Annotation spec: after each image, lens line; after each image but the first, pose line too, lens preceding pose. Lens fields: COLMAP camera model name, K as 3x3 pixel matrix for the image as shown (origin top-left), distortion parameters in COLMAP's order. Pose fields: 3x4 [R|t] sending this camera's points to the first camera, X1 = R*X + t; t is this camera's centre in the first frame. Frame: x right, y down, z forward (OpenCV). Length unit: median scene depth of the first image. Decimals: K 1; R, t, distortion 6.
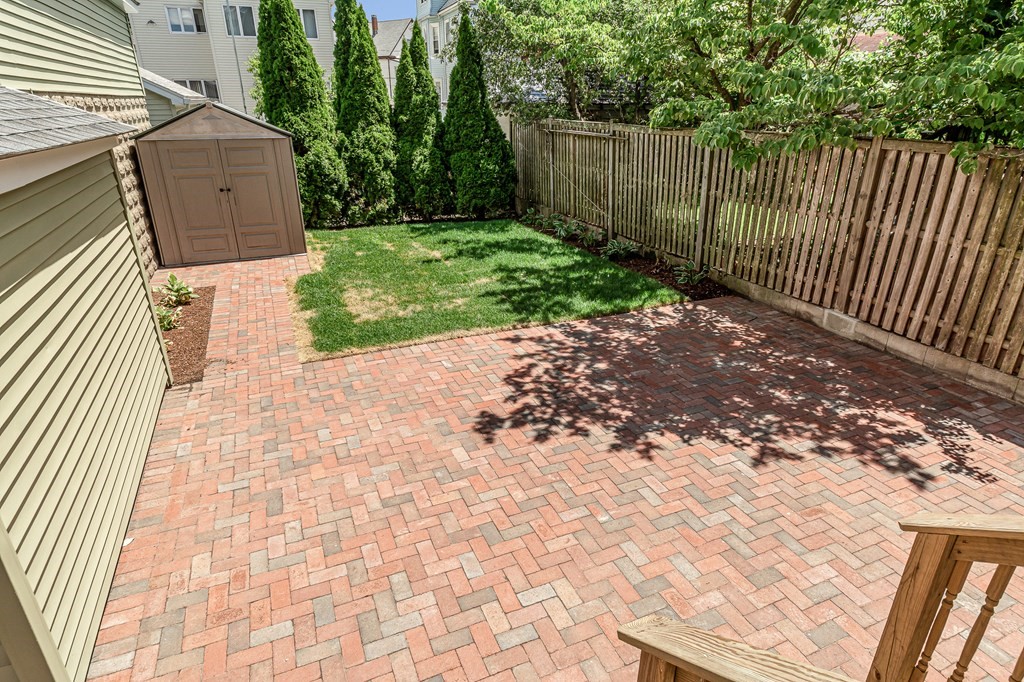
lens RADIAL K [[586.5, 0, 525.5], [0, 586.5, 344.5], [0, 0, 1]] dist [0.004434, 0.001935]
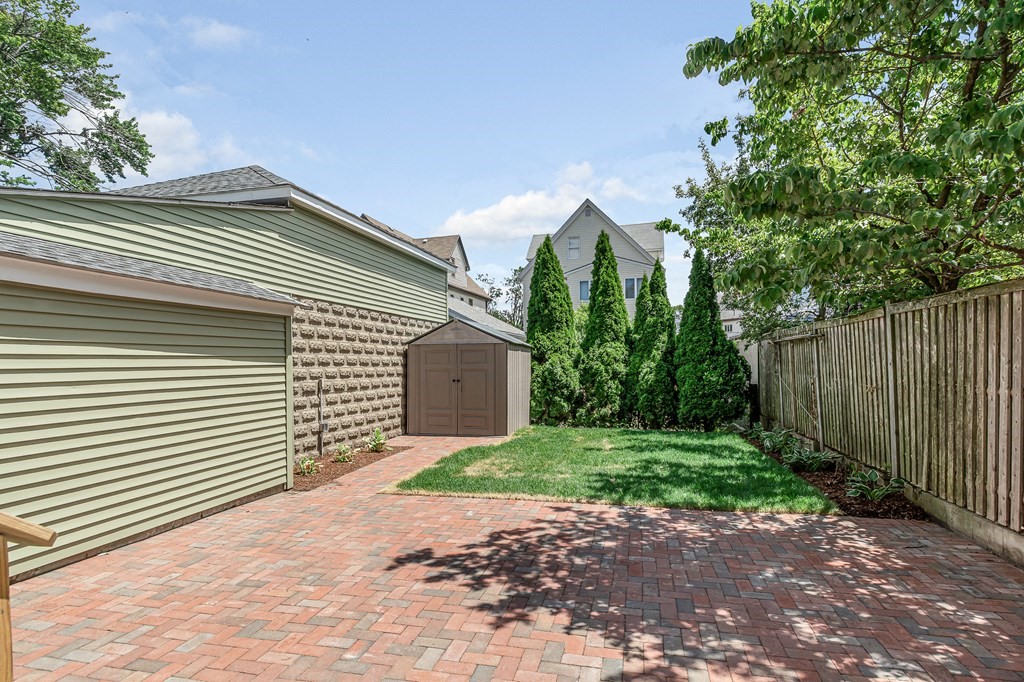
lens RADIAL K [[545.6, 0, 512.8], [0, 545.6, 358.7], [0, 0, 1]] dist [0.006046, 0.000290]
pose [[0.798244, -0.013640, -0.602180, 0.385937], [-0.221566, 0.922999, -0.314612, 0.053055], [0.560103, 0.384560, 0.733756, 0.208652]]
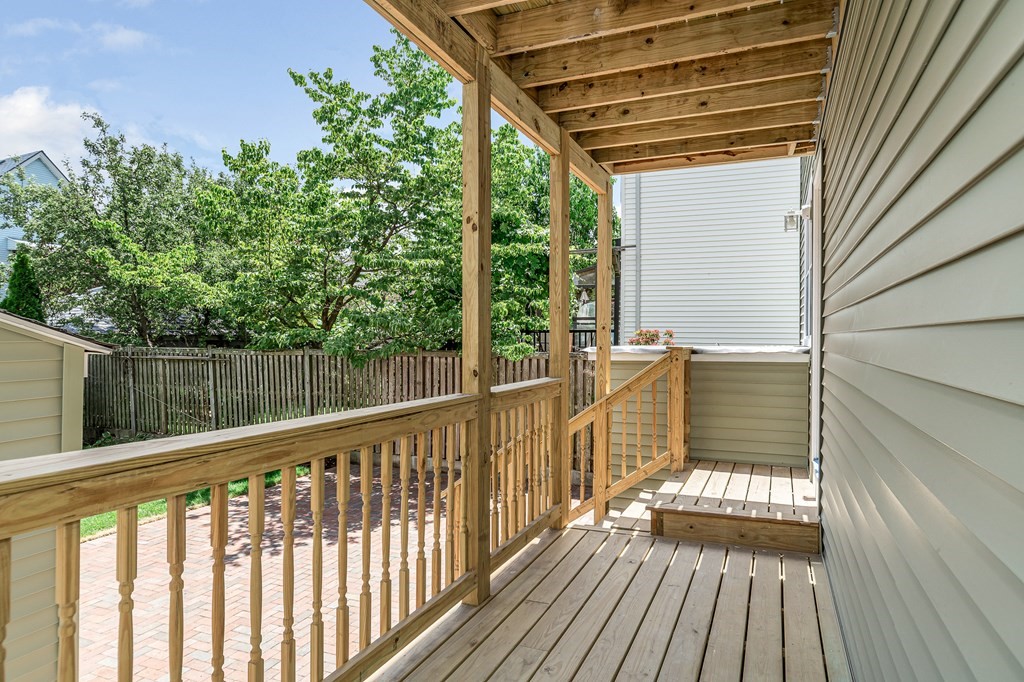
lens RADIAL K [[586.5, 0, 525.5], [0, 586.5, 344.5], [0, 0, 1]] dist [0.004434, 0.001935]
pose [[0.715117, -0.010099, 0.698932, -0.314229], [0.268410, 0.927208, -0.261228, 0.137133], [-0.645417, 0.374409, 0.665773, -0.291755]]
